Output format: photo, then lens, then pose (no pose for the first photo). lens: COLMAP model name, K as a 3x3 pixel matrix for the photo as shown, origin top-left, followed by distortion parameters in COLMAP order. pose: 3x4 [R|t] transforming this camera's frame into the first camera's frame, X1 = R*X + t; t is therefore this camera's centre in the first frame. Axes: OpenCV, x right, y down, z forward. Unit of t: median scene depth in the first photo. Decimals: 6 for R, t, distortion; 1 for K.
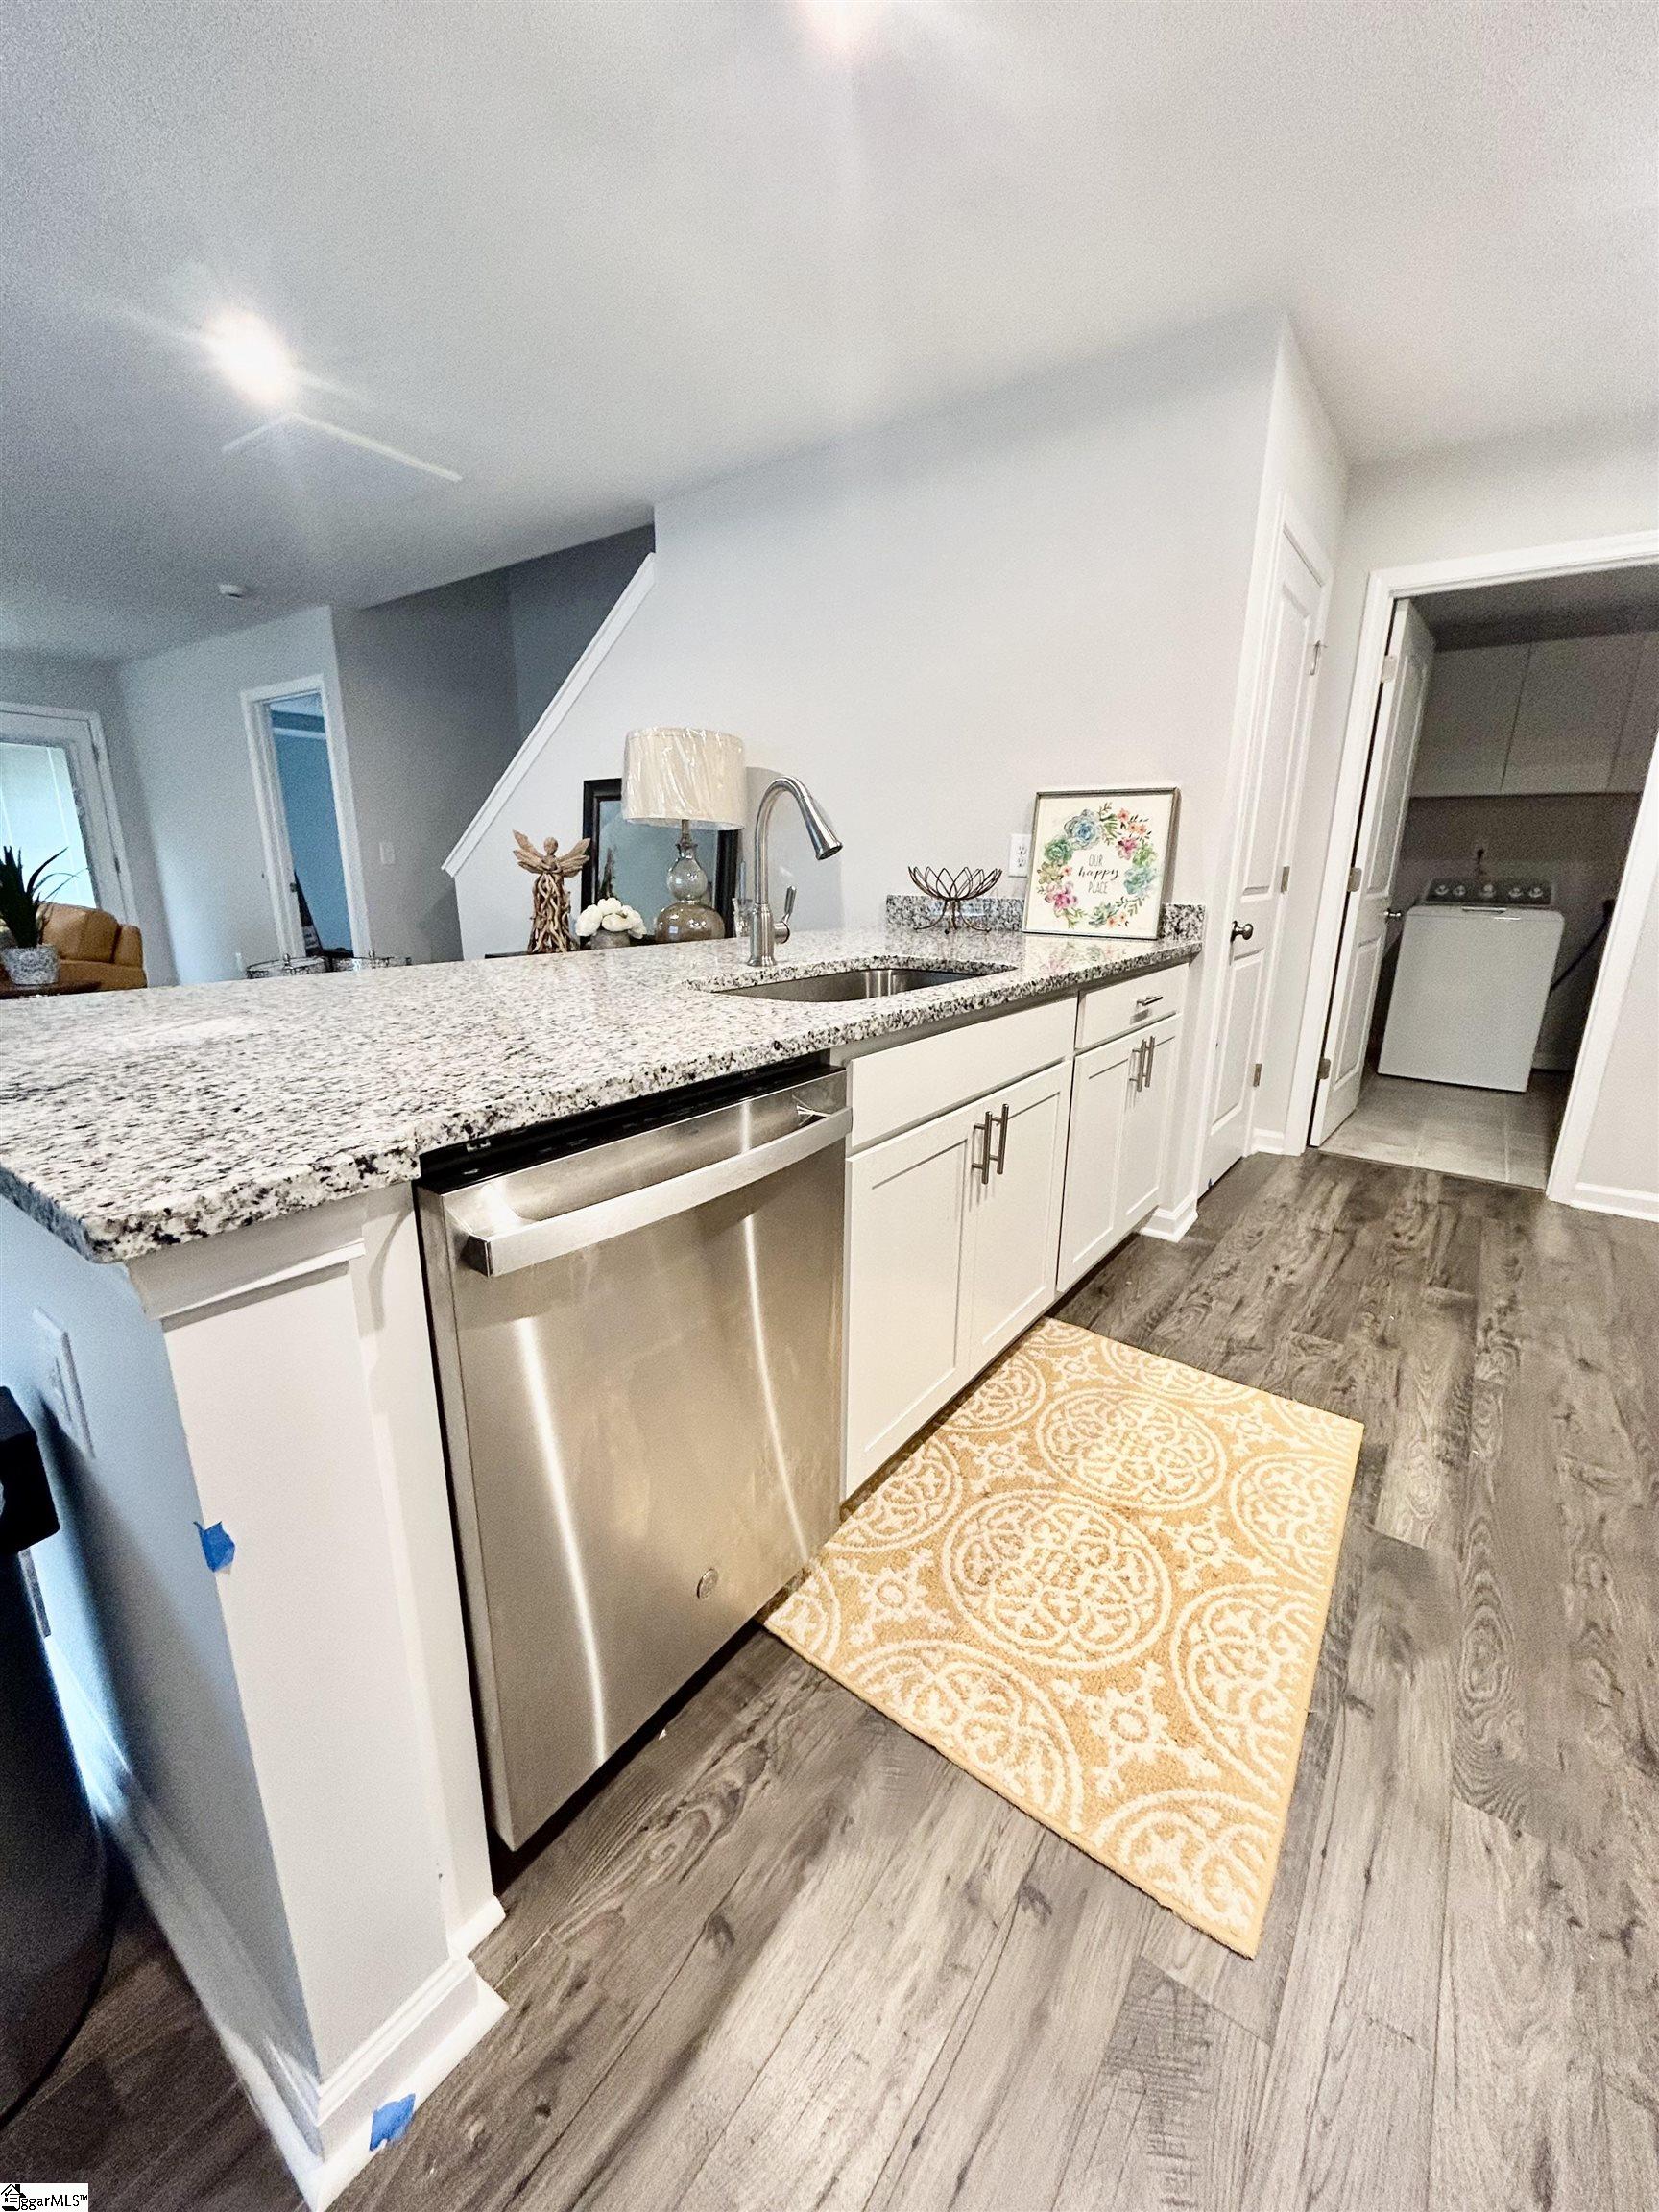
lens RADIAL K [[894.8, 0, 841.4], [0, 894.8, 1106.8], [0, 0, 1]] dist [-0.003306, 0.001416]
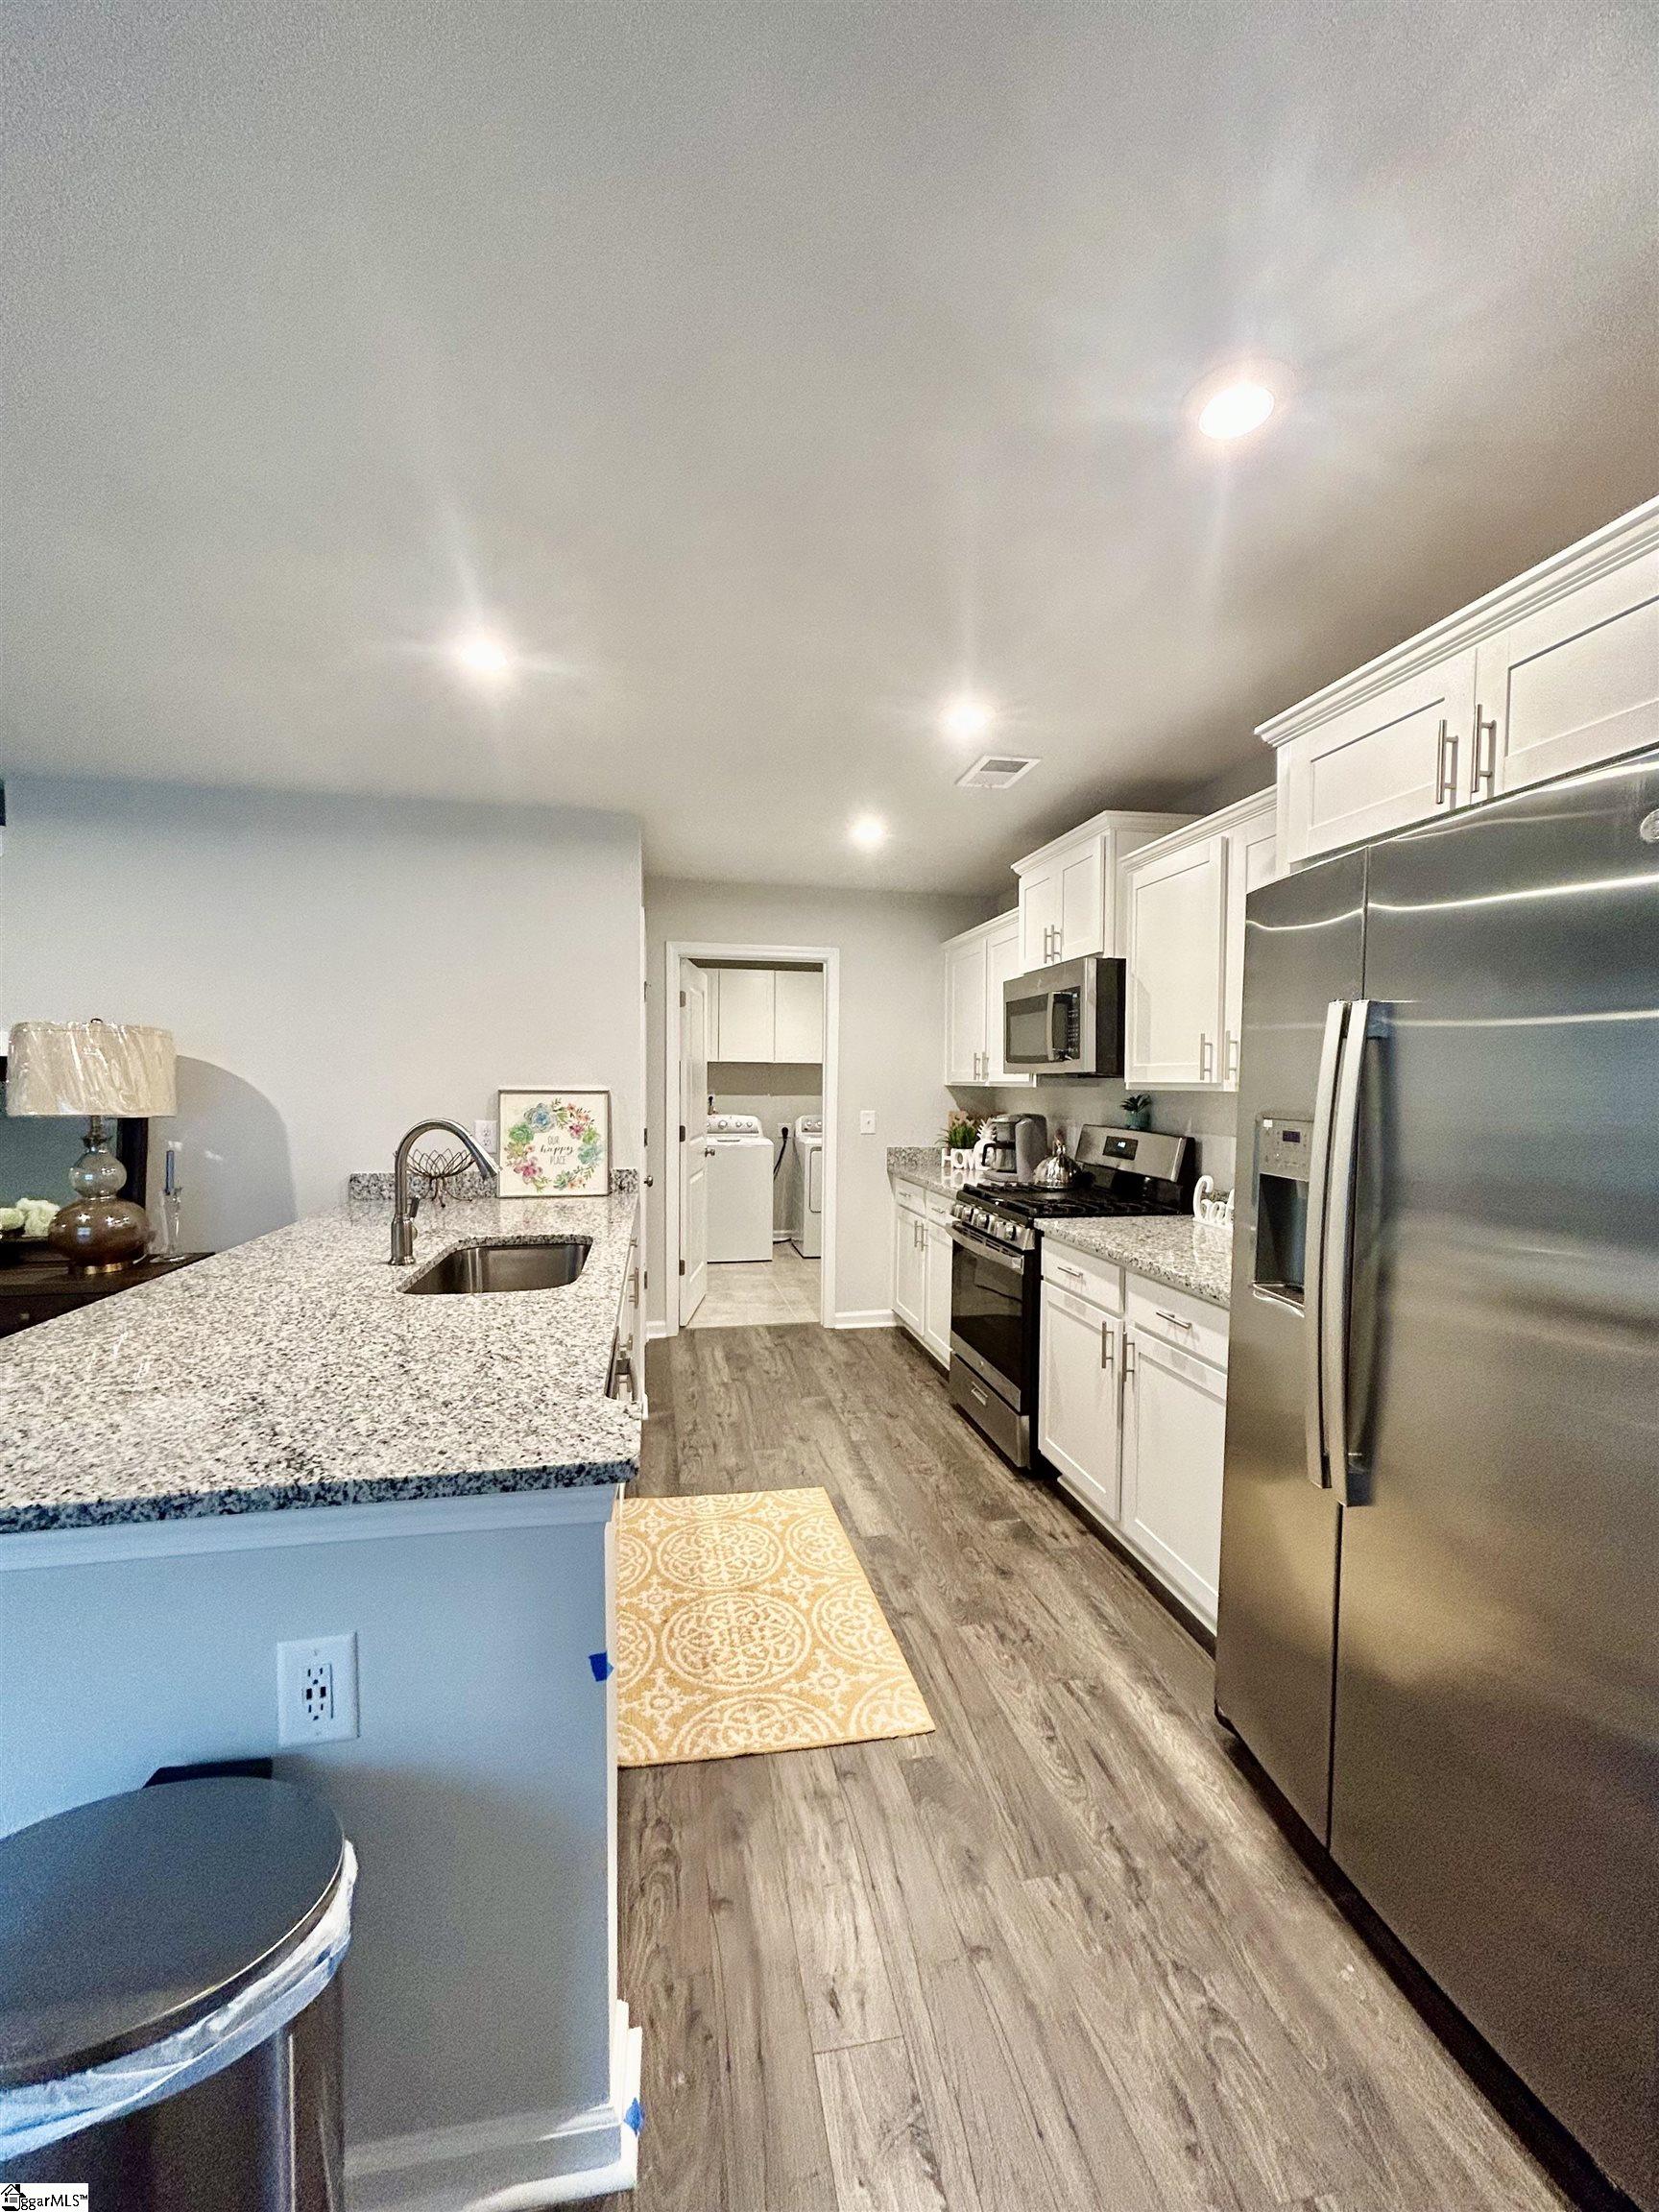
lens RADIAL K [[894.8, 0, 823.8], [0, 894.8, 1098.5], [0, 0, 1]] dist [-0.003306, 0.001416]
pose [[0.687783, -0.025904, 0.725454, -0.642214], [0.197001, 0.968519, -0.152188, -0.089123], [-0.698674, 0.247588, 0.671234, -0.293816]]
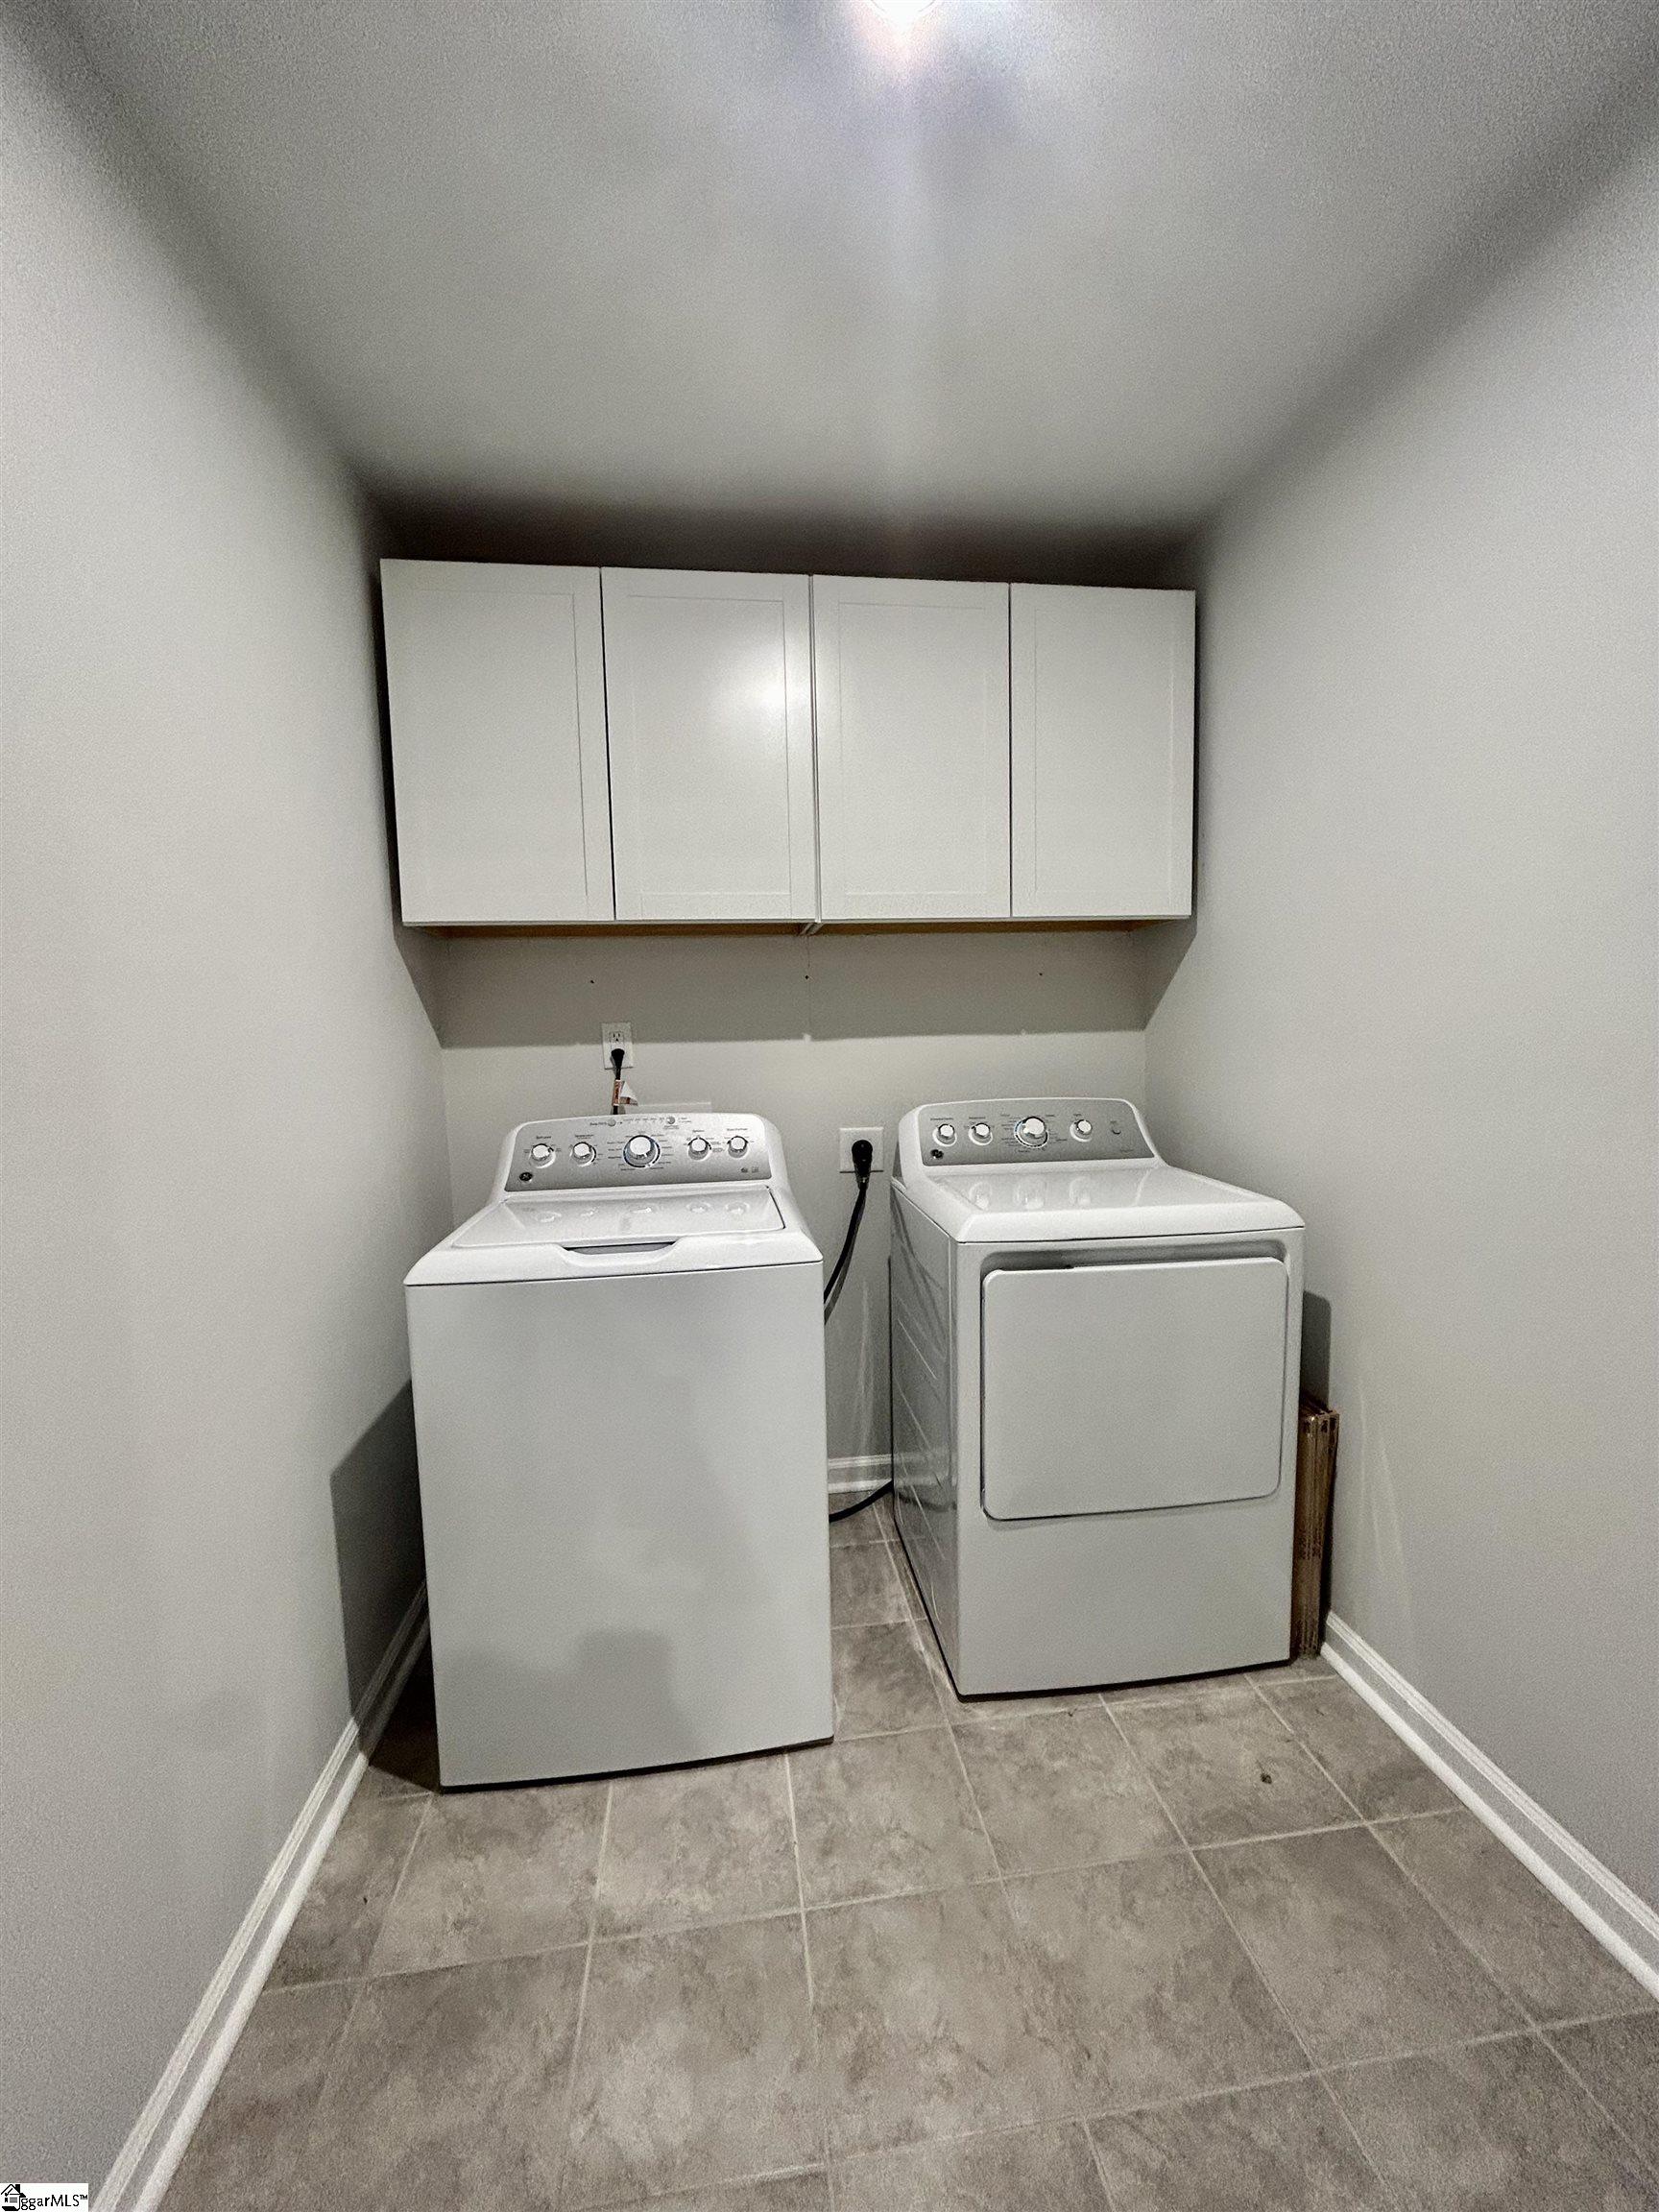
lens RADIAL K [[894.8, 0, 828.4], [0, 894.8, 1106.4], [0, 0, 1]] dist [-0.003306, 0.001416]
pose [[0.731239, -0.096952, 0.675196, 0.831805], [0.210130, 0.973727, -0.087754, -0.447703], [-0.648949, 0.206048, 0.732400, 1.209721]]
